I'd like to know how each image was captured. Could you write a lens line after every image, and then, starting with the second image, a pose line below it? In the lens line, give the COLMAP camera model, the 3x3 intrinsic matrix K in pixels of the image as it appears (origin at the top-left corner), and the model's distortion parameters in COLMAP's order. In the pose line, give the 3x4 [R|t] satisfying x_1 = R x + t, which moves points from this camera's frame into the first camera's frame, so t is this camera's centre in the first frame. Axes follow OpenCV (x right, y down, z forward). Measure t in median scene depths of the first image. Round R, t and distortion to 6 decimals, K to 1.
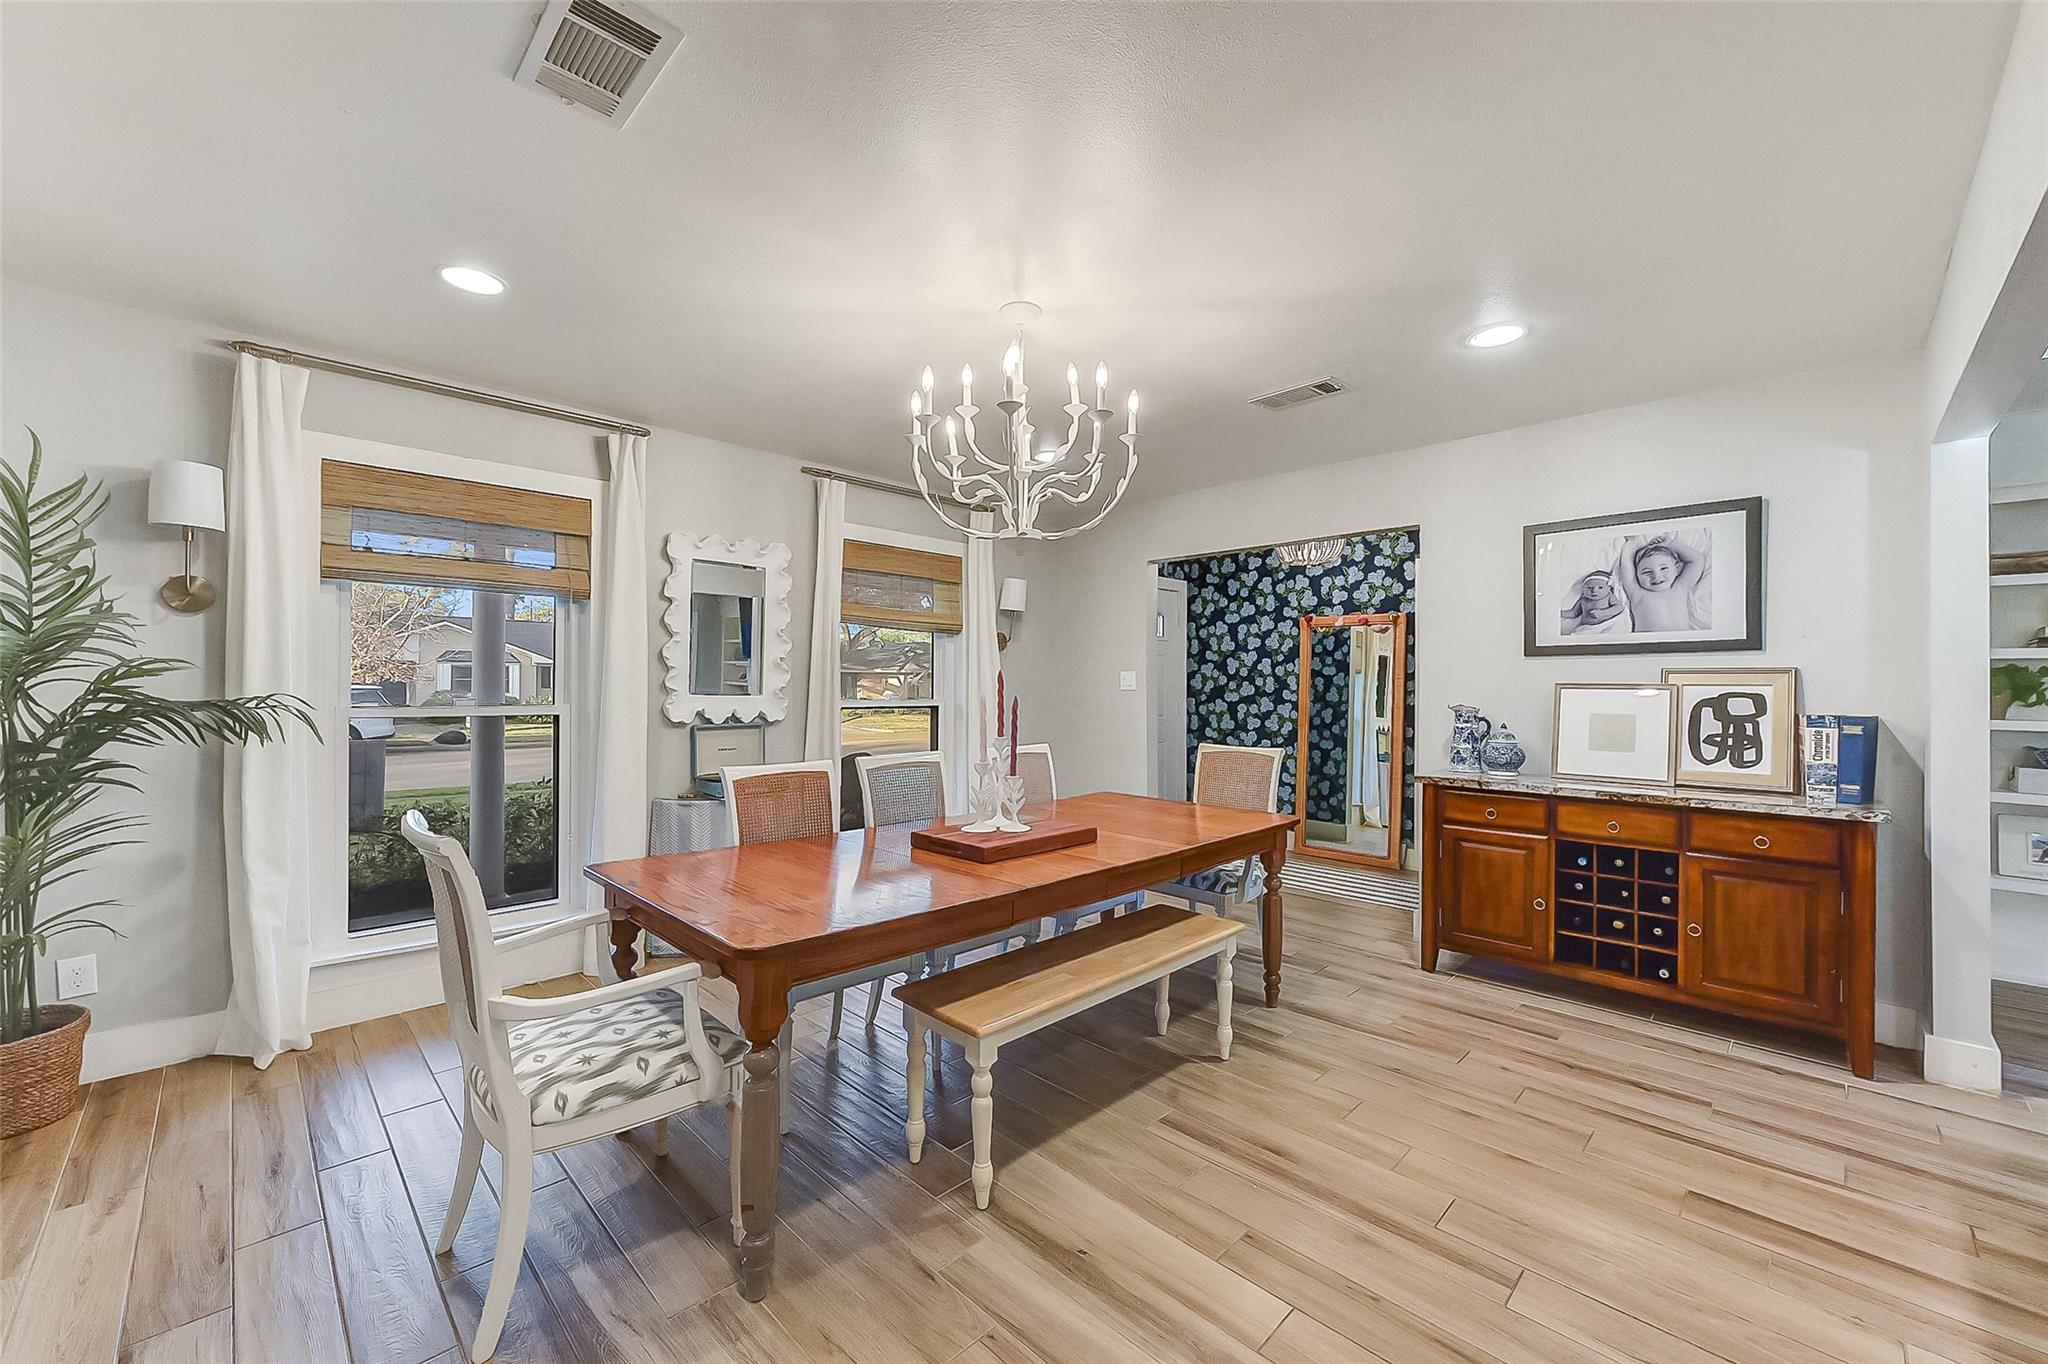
lens RADIAL K [[803.5, 0, 1018.8], [0, 803.5, 687.5], [0, 0, 1]] dist [0.005921, -0.000893]
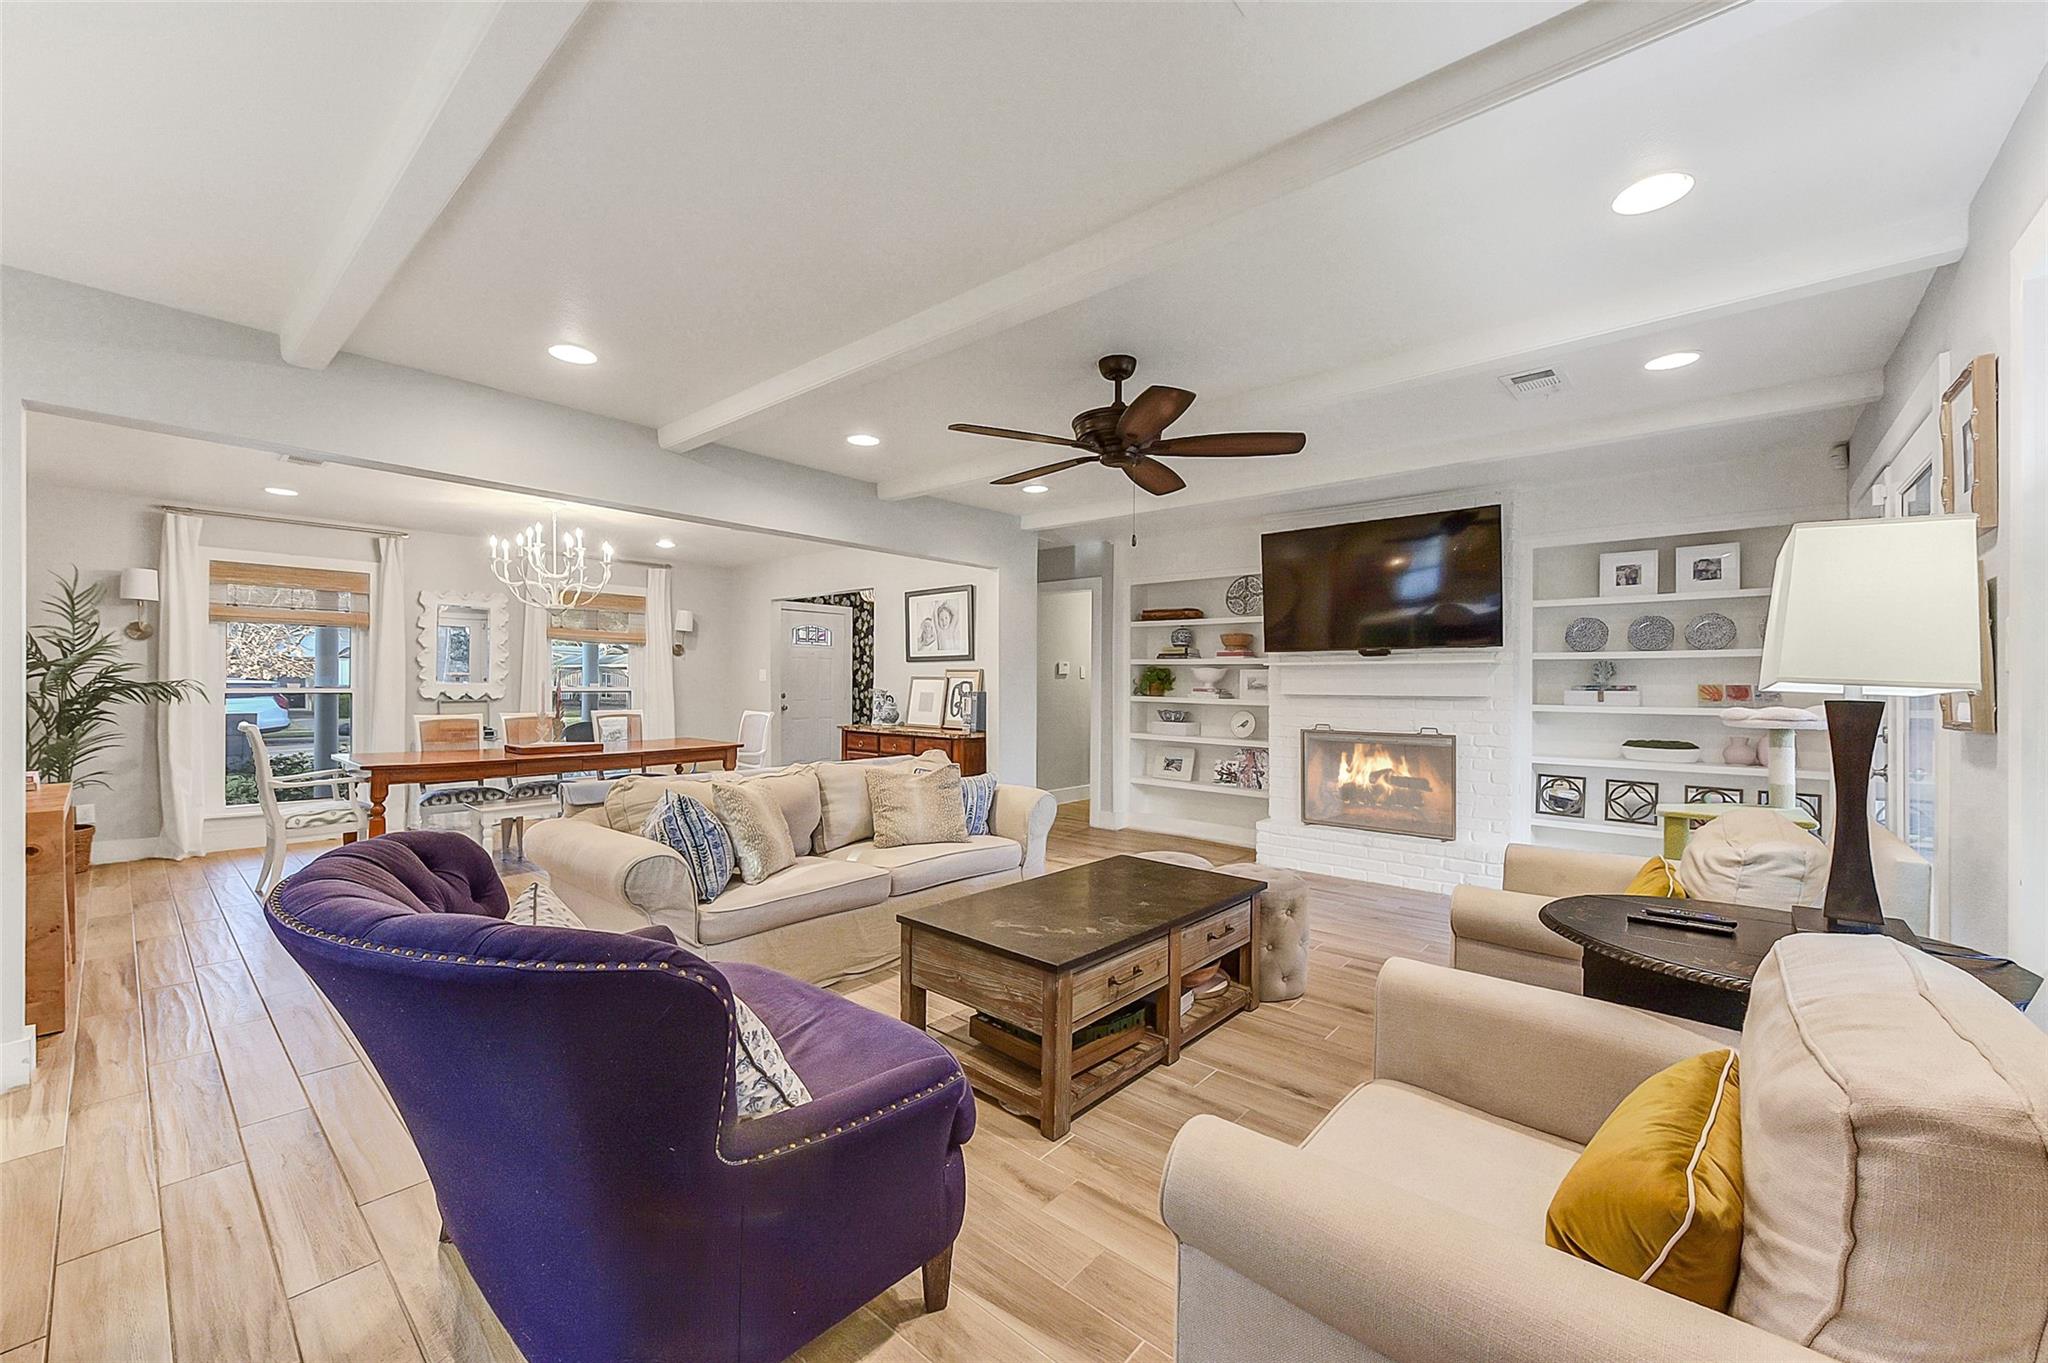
lens RADIAL K [[797.2, 0, 1021.9], [0, 797.2, 689.4], [0, 0, 1]] dist [0.000164, -0.000023]
pose [[0.997288, 0.001119, 0.073590, 0.967917], [-0.001577, 0.999980, 0.006161, 0.015451], [-0.073582, -0.006260, 0.997270, -1.084882]]
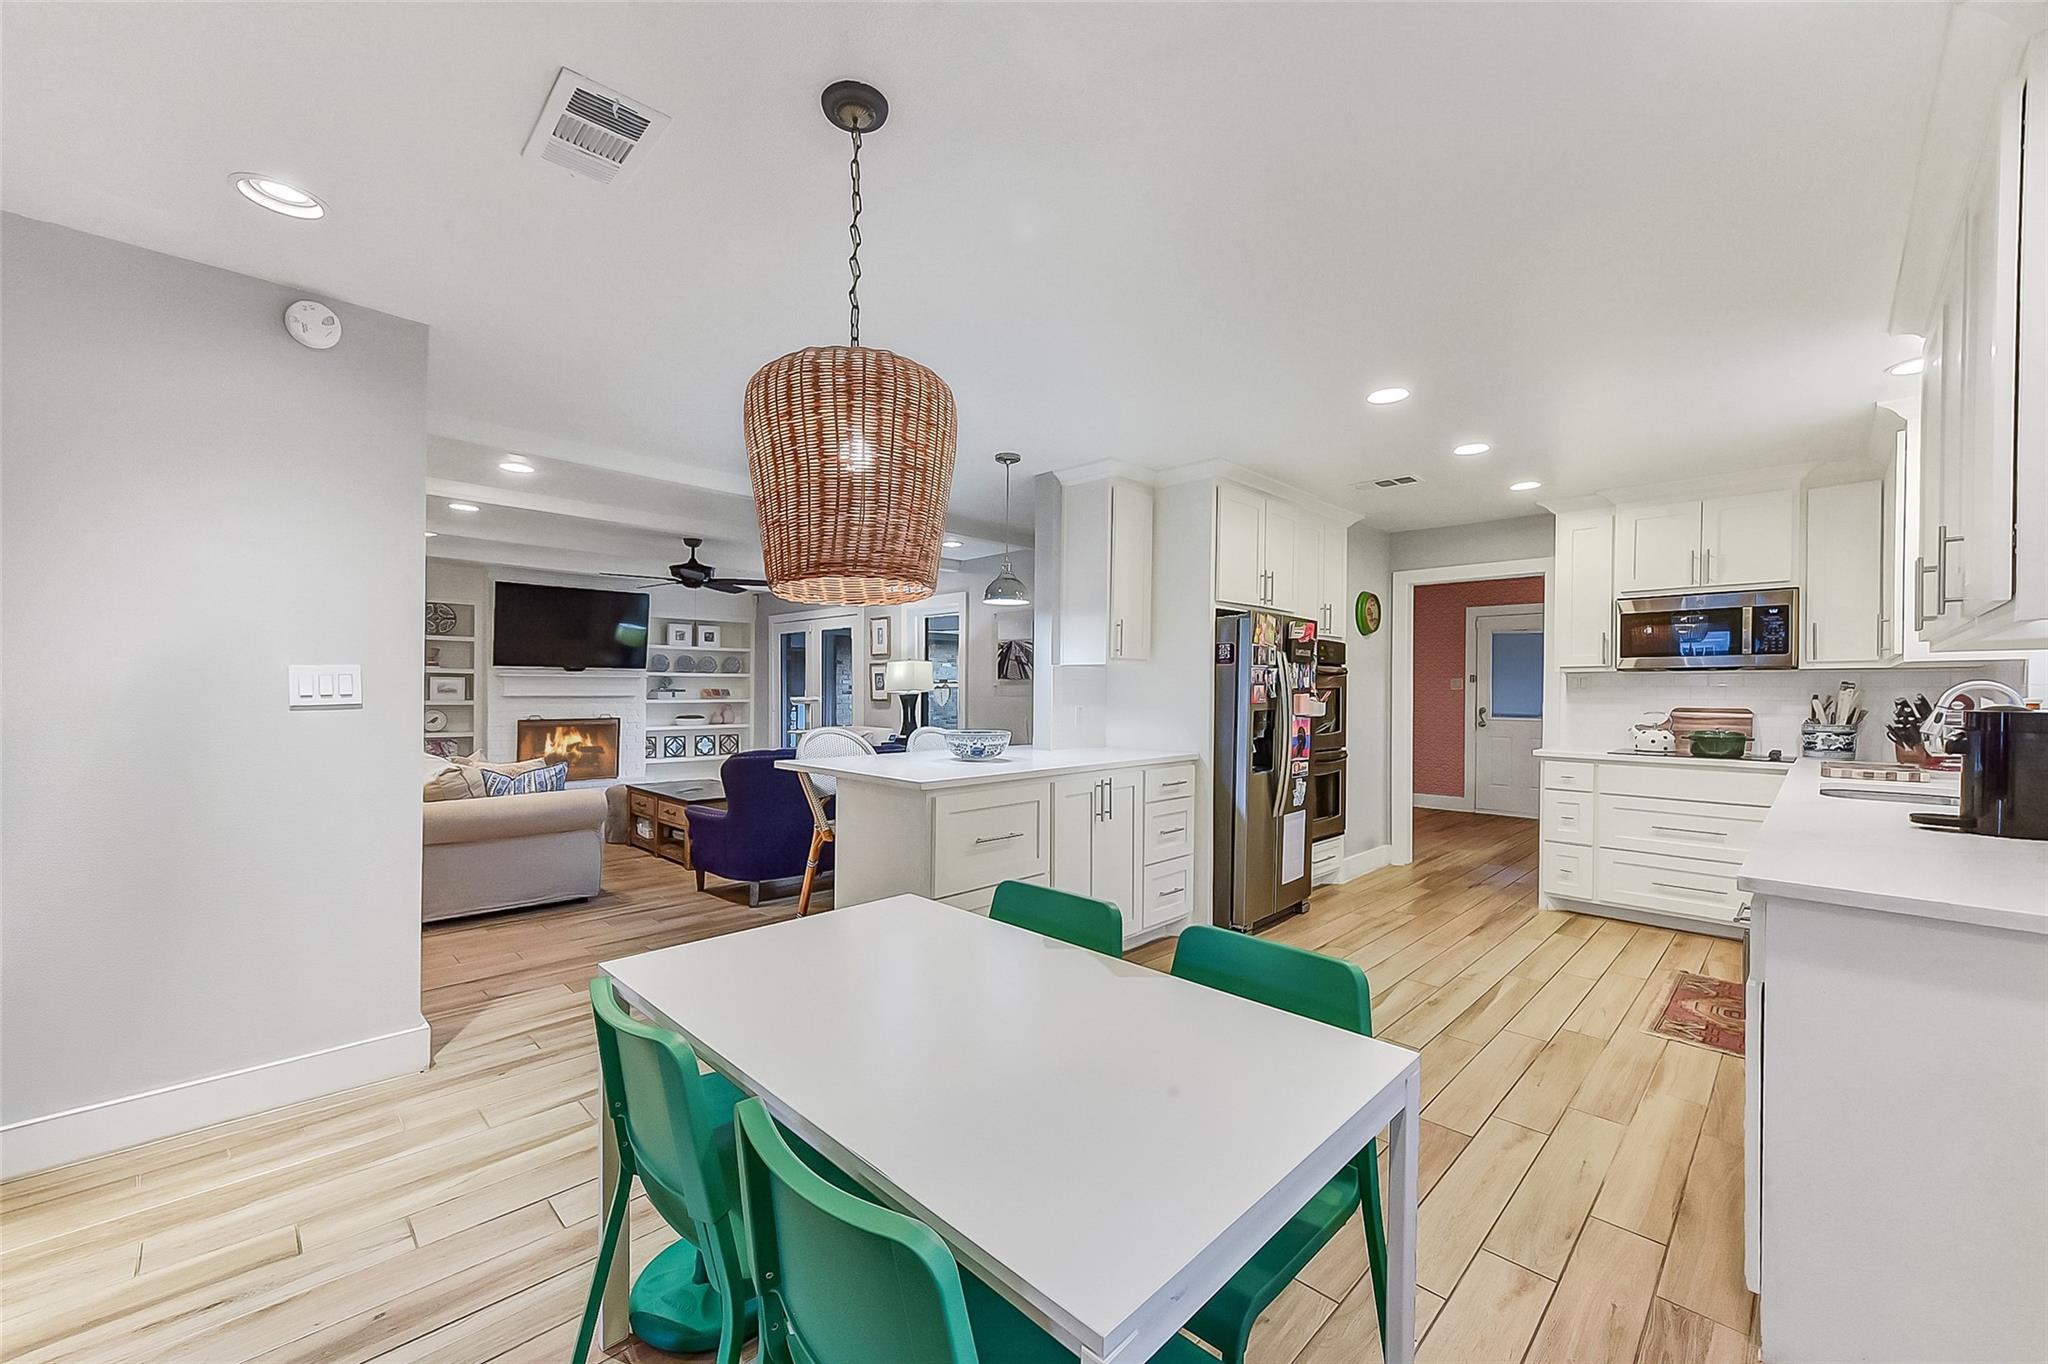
lens RADIAL K [[803.5, 0, 1023.2], [0, 803.5, 695.9], [0, 0, 1]] dist [0.005921, -0.000893]
pose [[-0.015058, -0.010404, 0.999832, -1.085025], [-0.004694, 0.999936, 0.010335, -0.000320], [-0.999876, -0.004538, -0.015106, -0.921465]]
